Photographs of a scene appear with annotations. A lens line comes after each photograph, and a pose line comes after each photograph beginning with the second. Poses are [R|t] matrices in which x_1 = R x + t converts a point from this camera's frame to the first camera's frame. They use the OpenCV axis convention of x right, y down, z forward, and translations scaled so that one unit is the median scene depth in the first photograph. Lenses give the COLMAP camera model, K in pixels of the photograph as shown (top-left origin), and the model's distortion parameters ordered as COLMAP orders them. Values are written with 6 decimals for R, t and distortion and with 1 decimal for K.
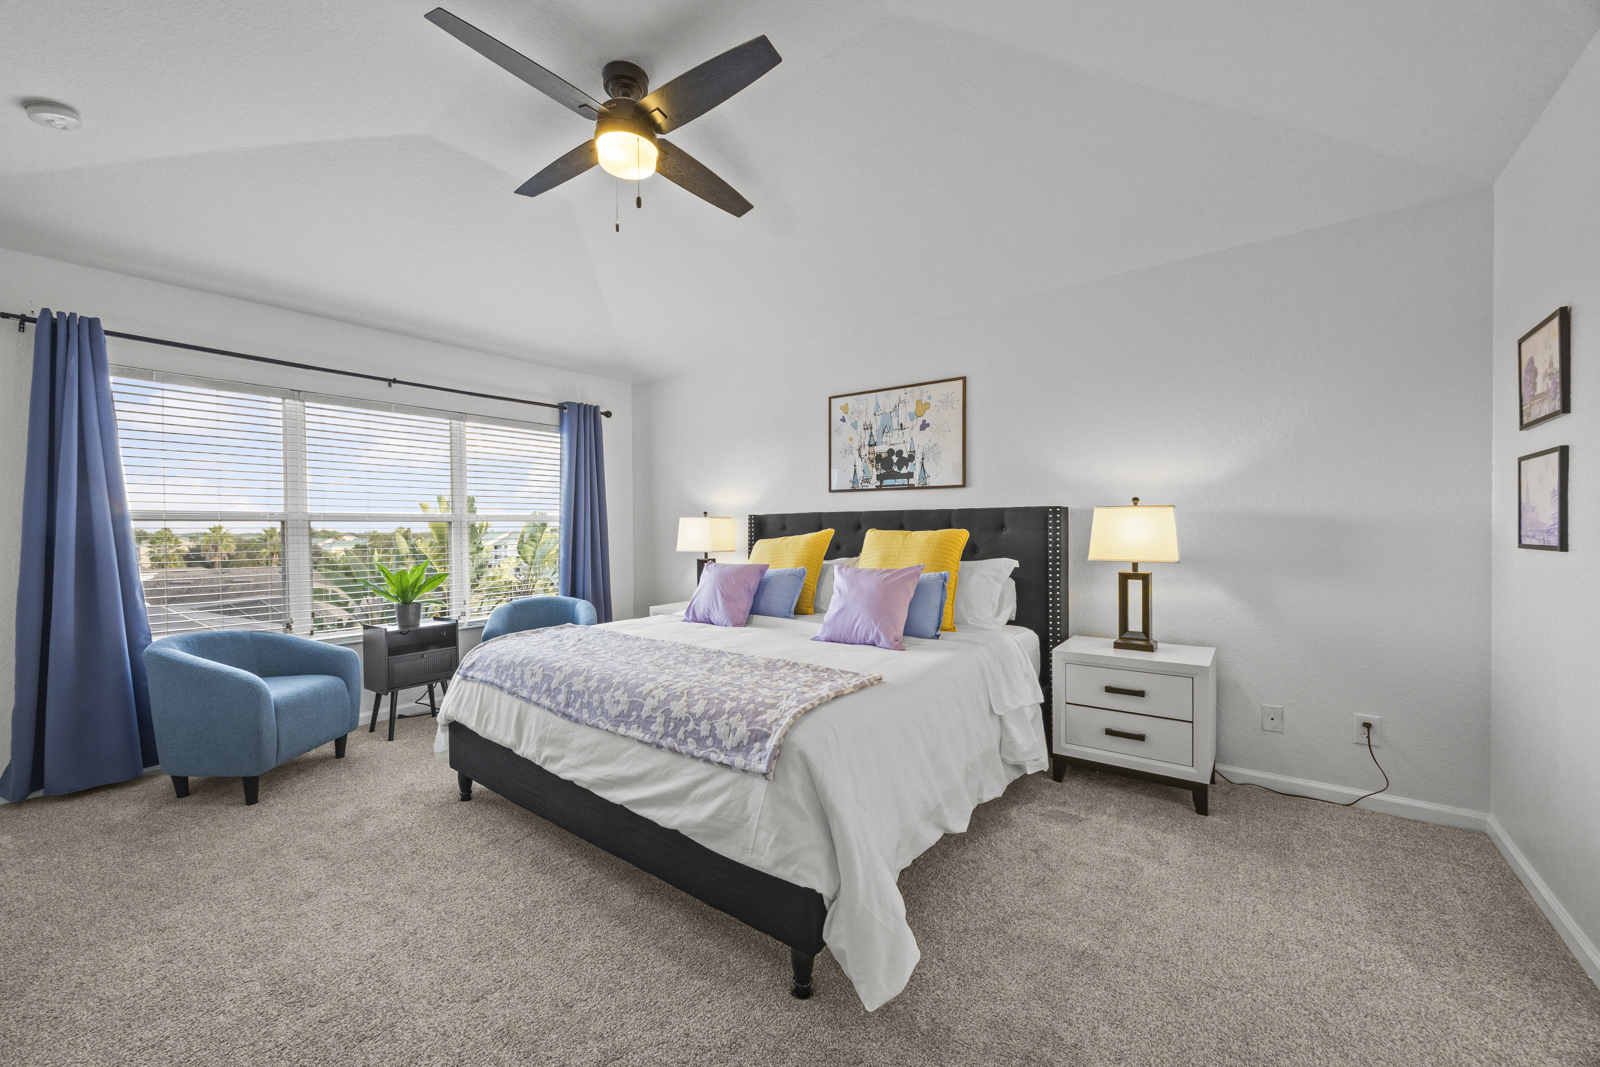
lens RADIAL K [[611.8, 0, 801.1], [0, 611.8, 533.3], [0, 0, 1]] dist [0.001741, 0.000171]
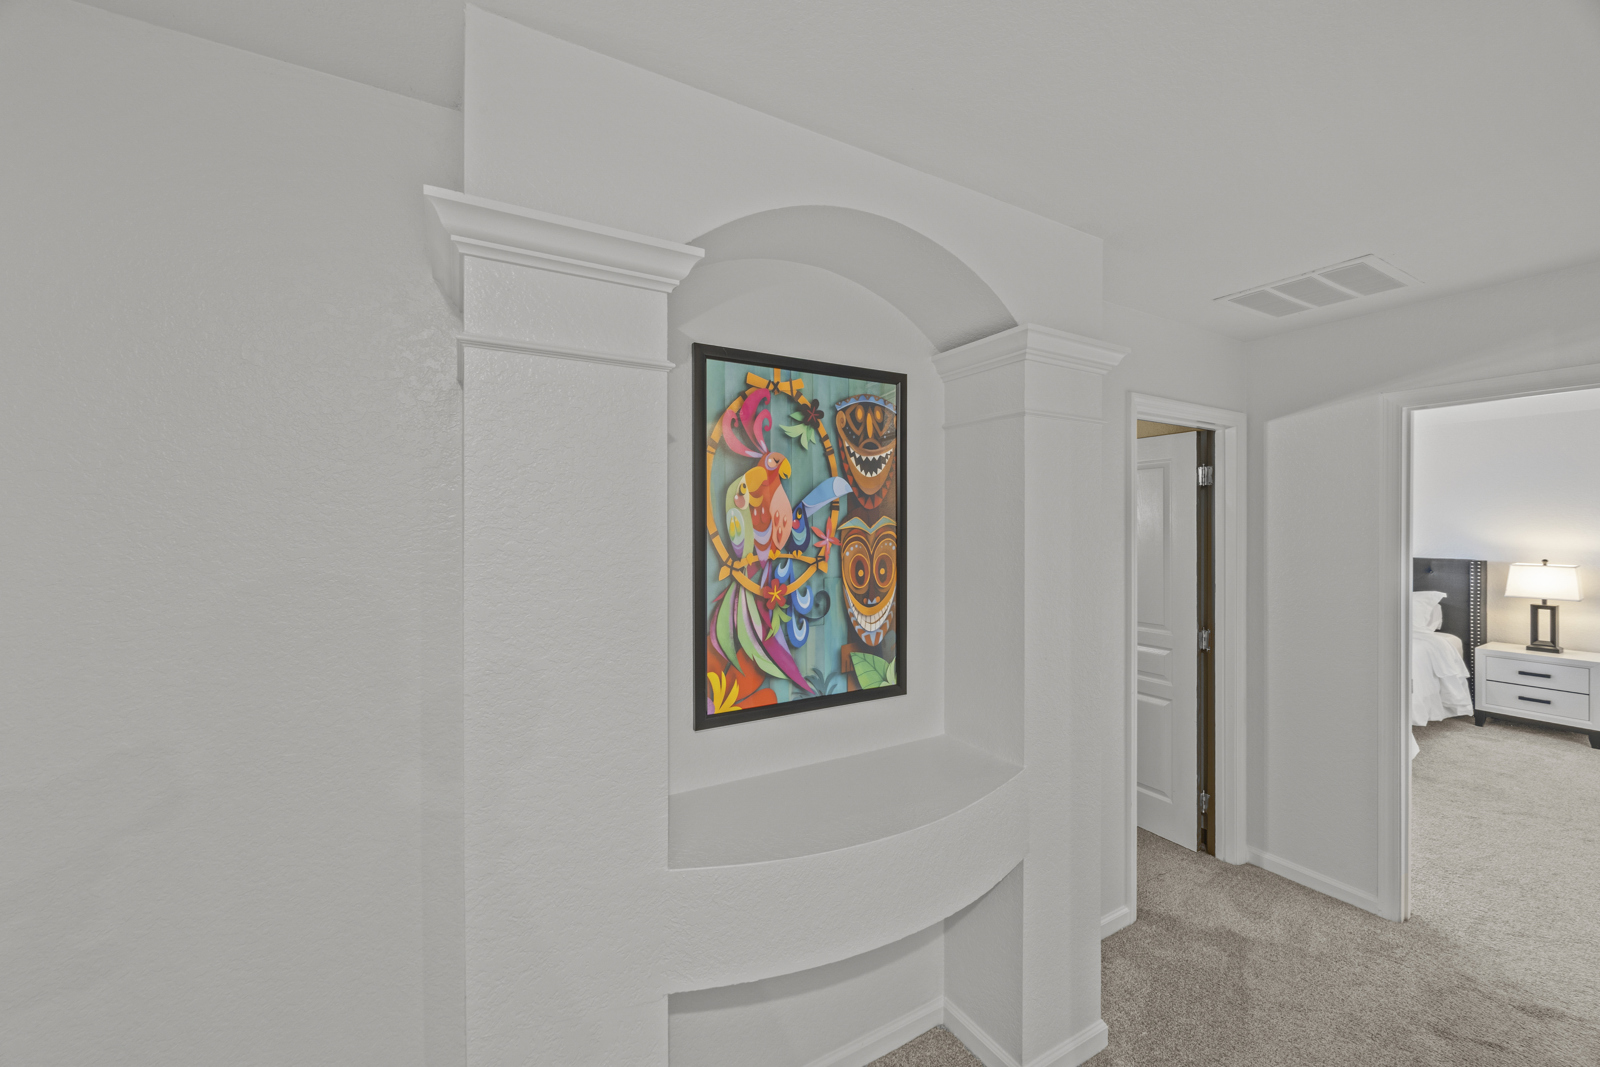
lens RADIAL K [[611.8, 0, 797.8], [0, 611.8, 528.4], [0, 0, 1]] dist [0.001741, 0.000171]
pose [[0.918479, 0.007967, -0.395390, -1.501716], [-0.008615, 0.999963, 0.000136, -0.289266], [0.395377, 0.003281, 0.918513, -3.036757]]
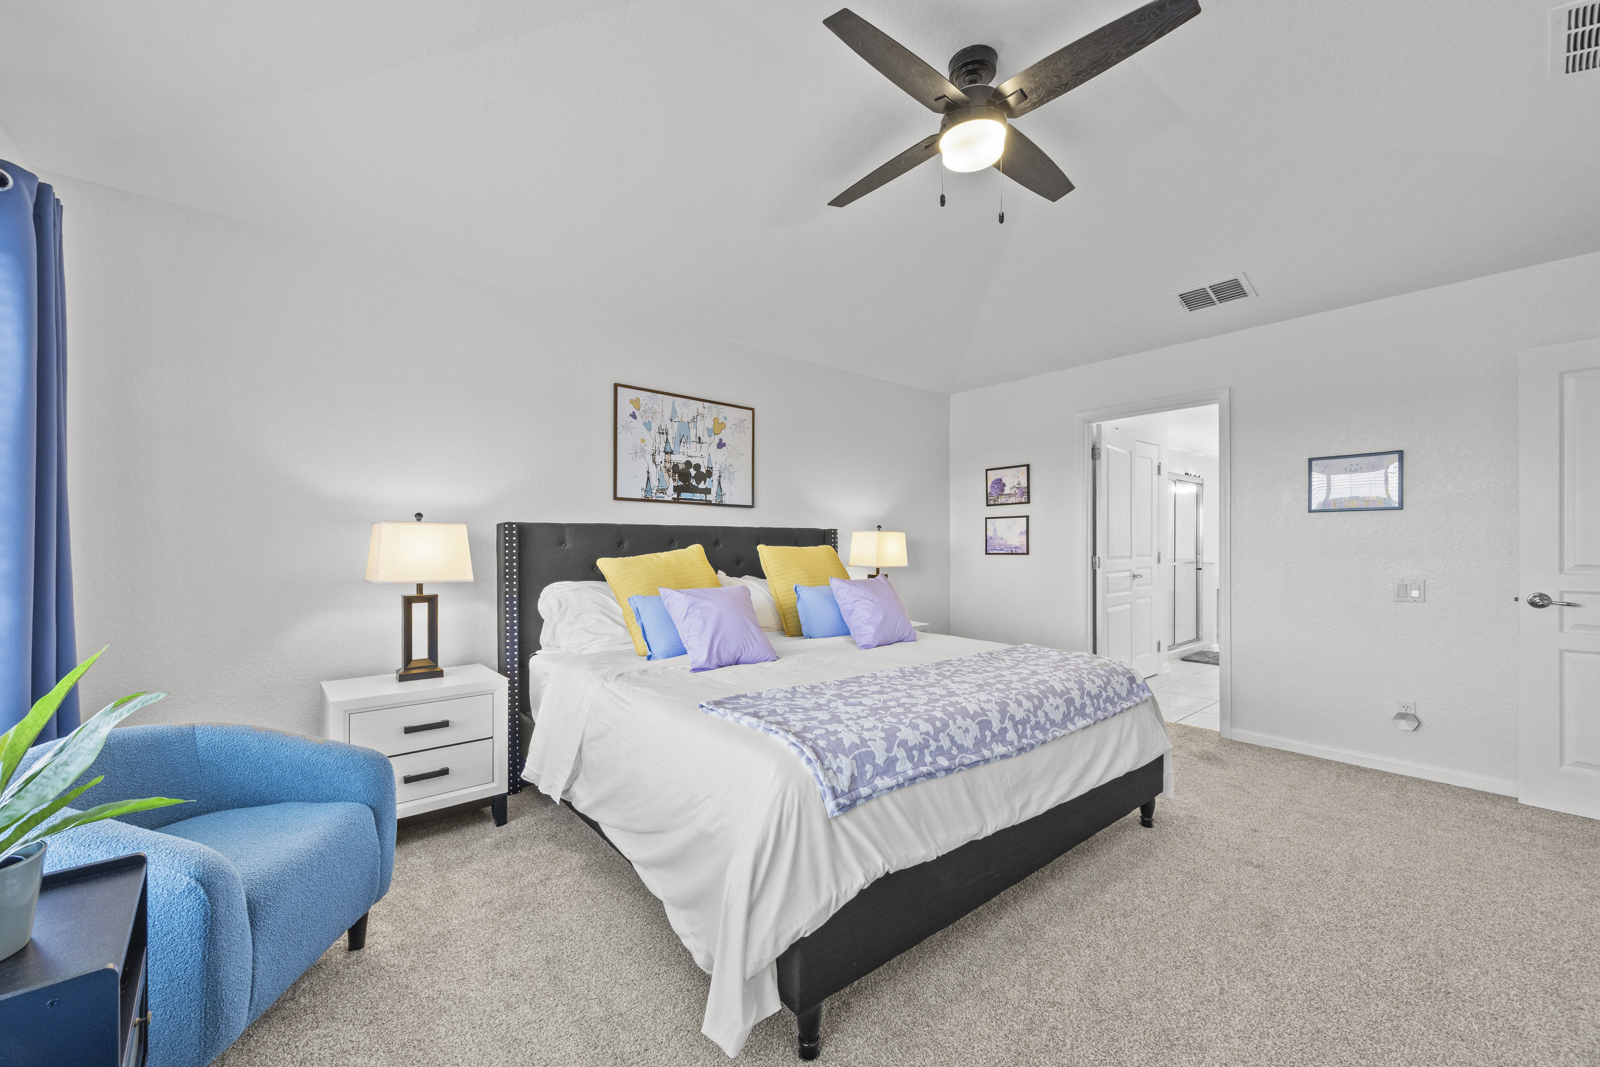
lens RADIAL K [[676.1, 0, 774.1], [0, 676.1, 505.0], [0, 0, 1]] dist [0.003150, -0.000017]
pose [[0.201824, 0.062244, 0.977442, -0.806084], [0.006748, 0.997866, -0.064938, -0.001326], [-0.979399, 0.019702, 0.200973, 0.634679]]
